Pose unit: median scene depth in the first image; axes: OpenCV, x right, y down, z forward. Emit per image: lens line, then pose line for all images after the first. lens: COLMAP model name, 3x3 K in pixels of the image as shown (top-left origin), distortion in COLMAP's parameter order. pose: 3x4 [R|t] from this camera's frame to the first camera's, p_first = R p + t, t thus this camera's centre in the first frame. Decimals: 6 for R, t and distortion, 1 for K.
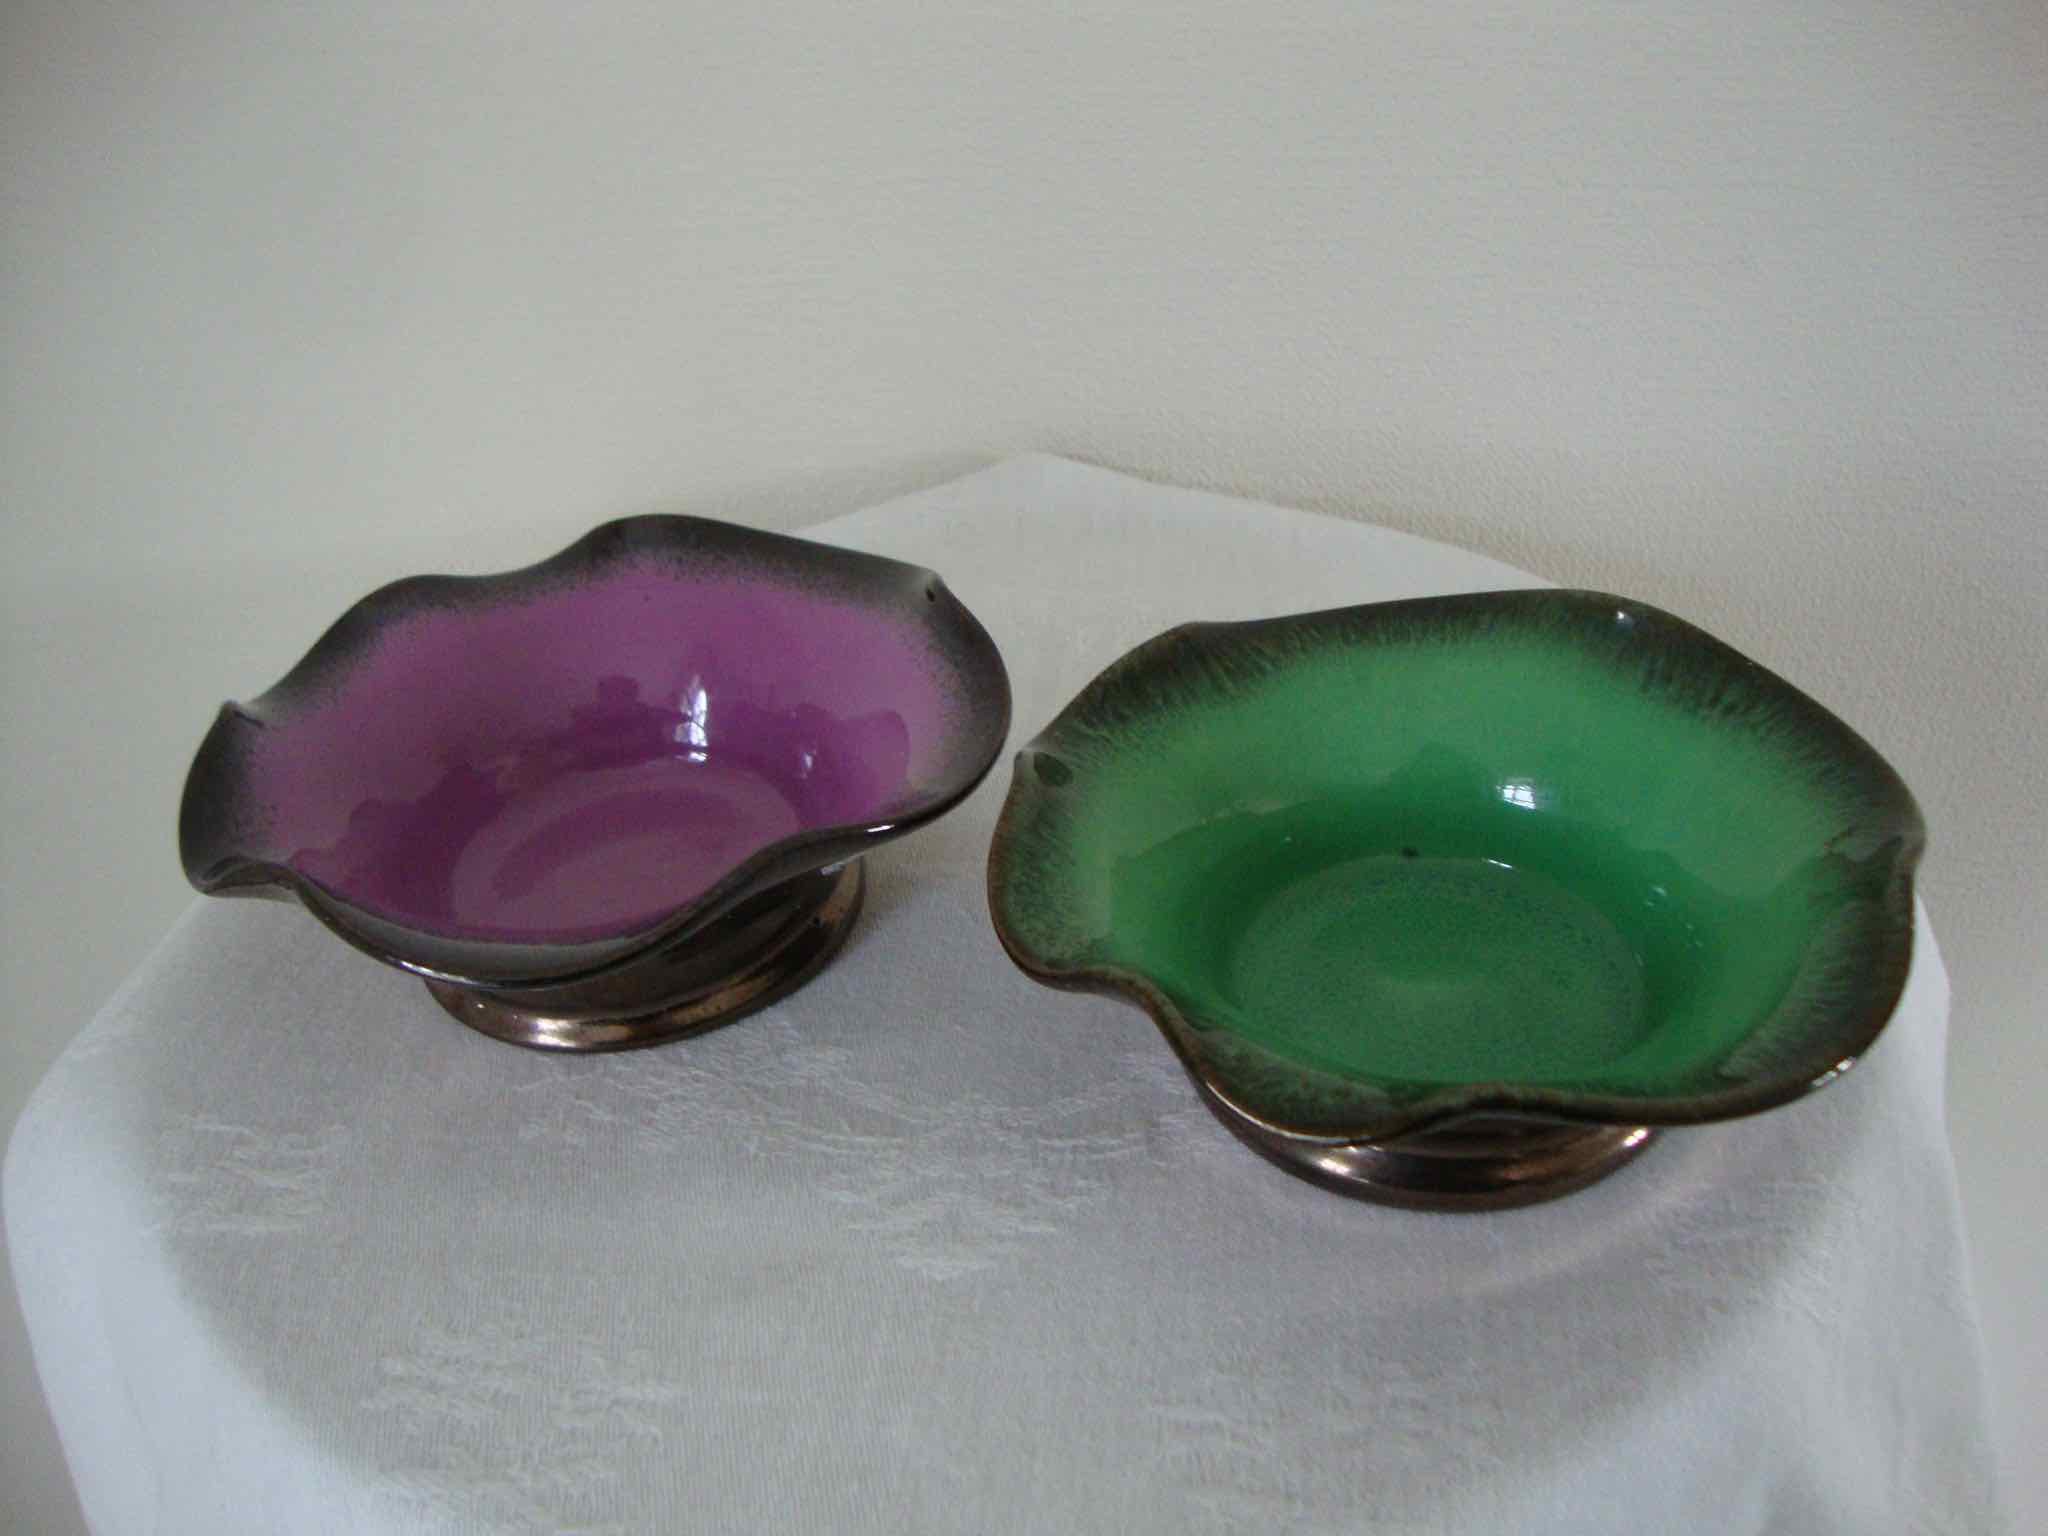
lens RADIAL K [[1812.8, 0, 1019.9], [0, 1812.8, 767.5], [0, 0, 1]] dist [-0.133251, 0.058083]
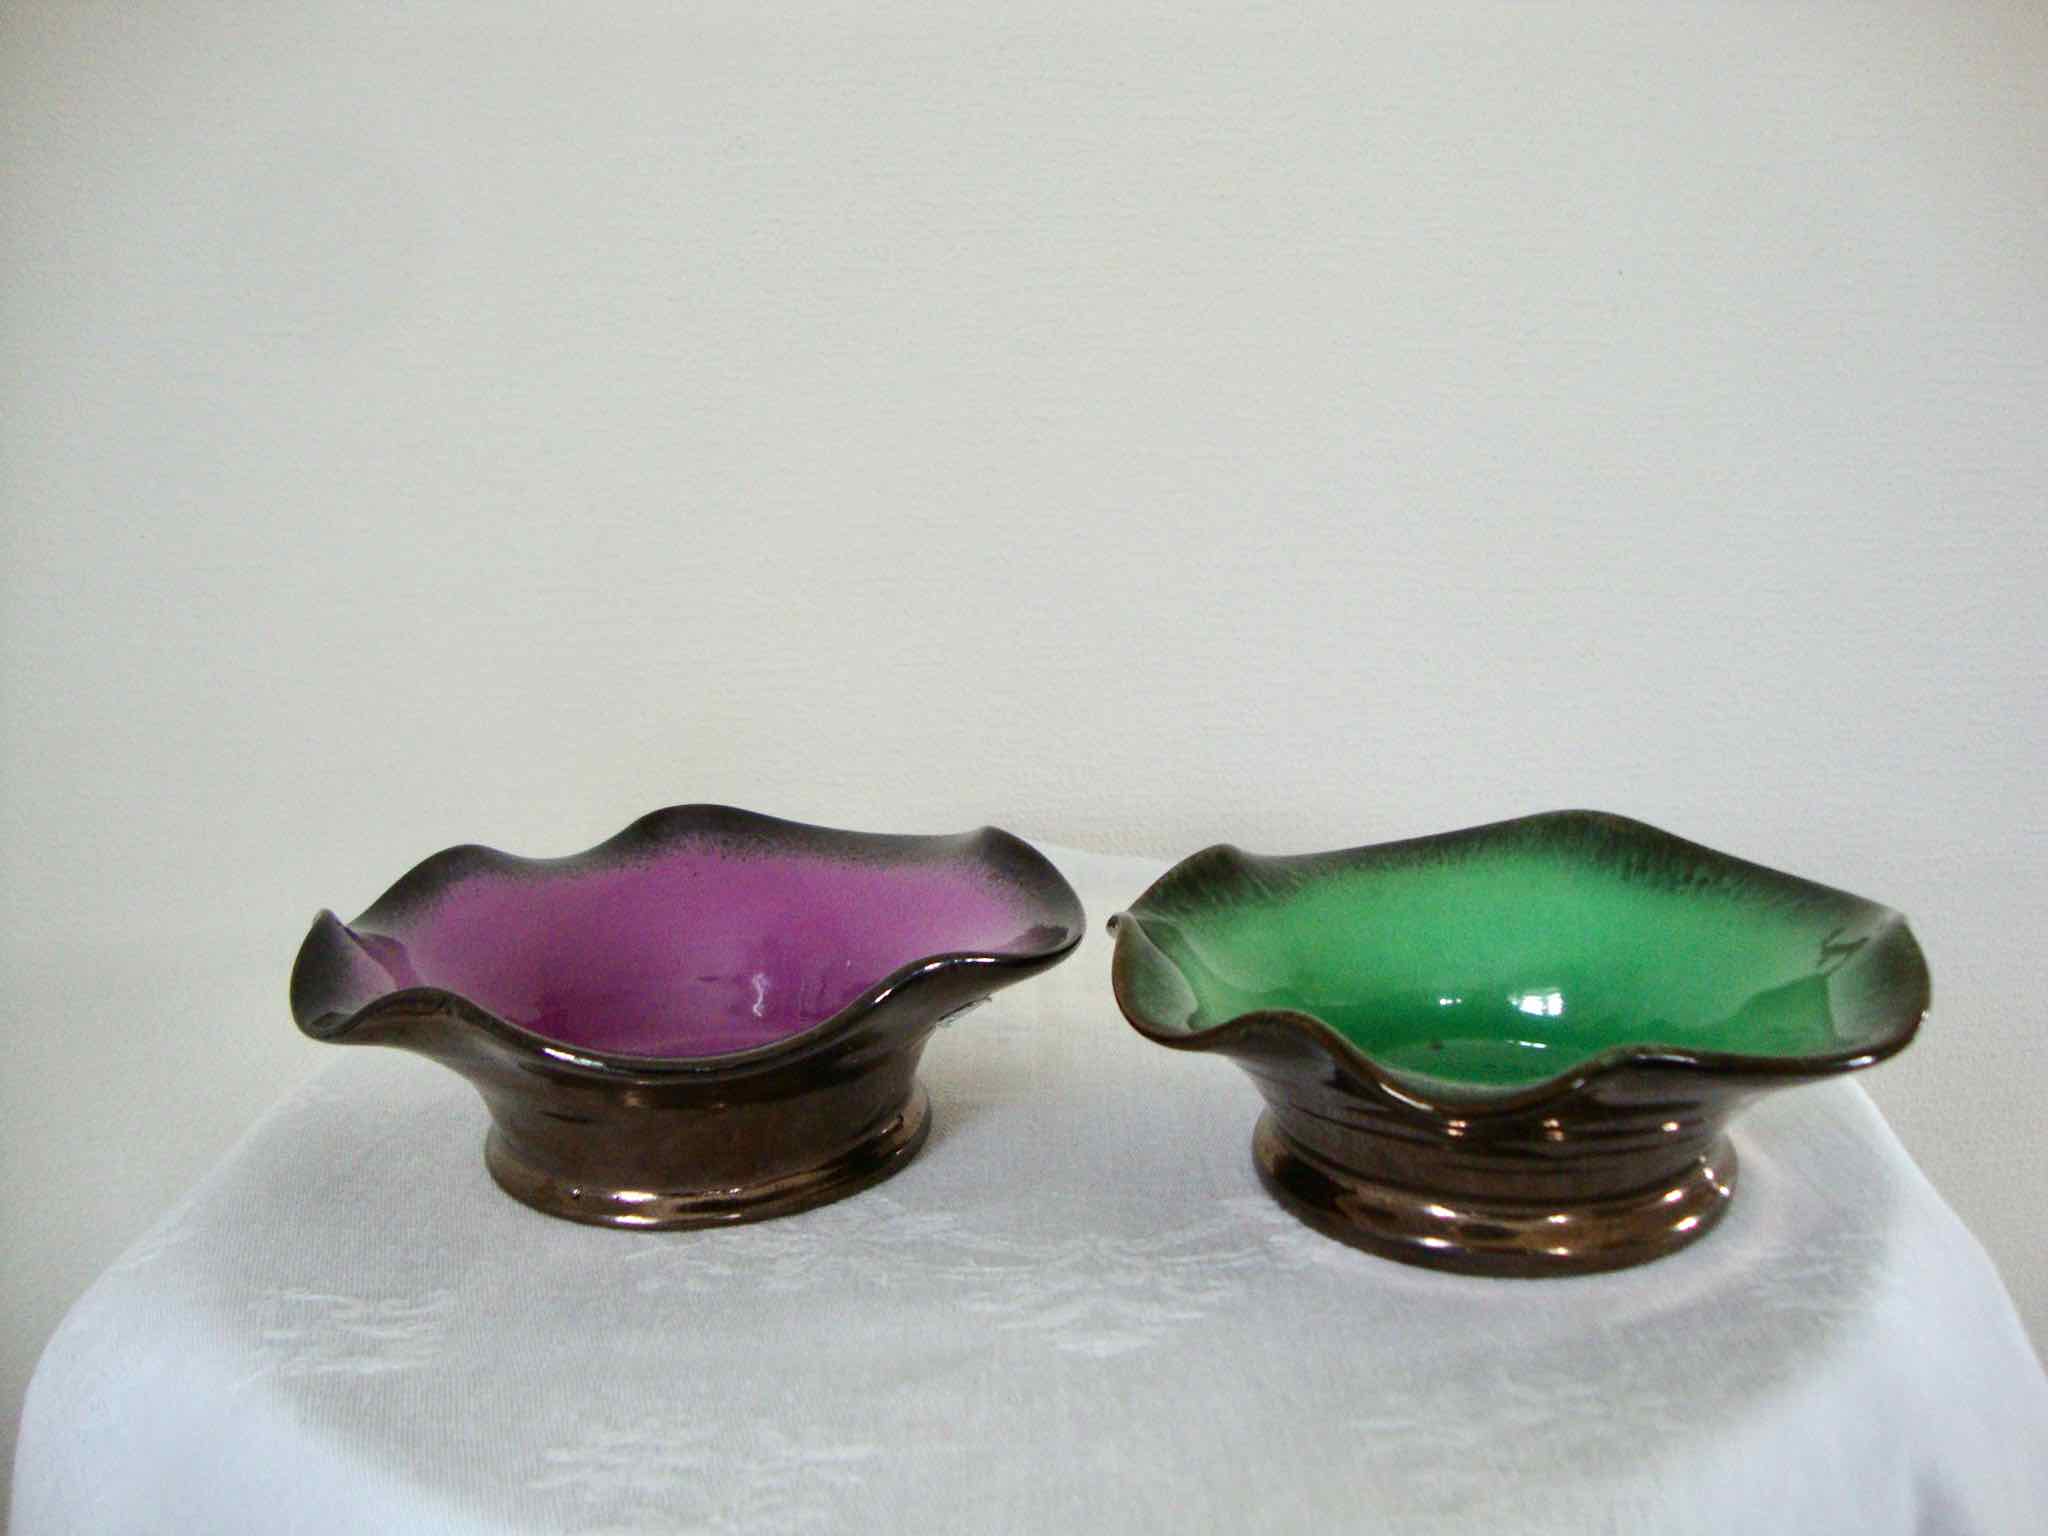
lens RADIAL K [[1812.8, 0, 1023.4], [0, 1812.8, 767.3], [0, 0, 1]] dist [-0.133251, 0.058083]
pose [[0.989756, 0.006928, 0.142601, -0.214183], [0.044866, 0.933129, -0.356731, 0.301711], [-0.135537, 0.359475, 0.923259, -0.044302]]
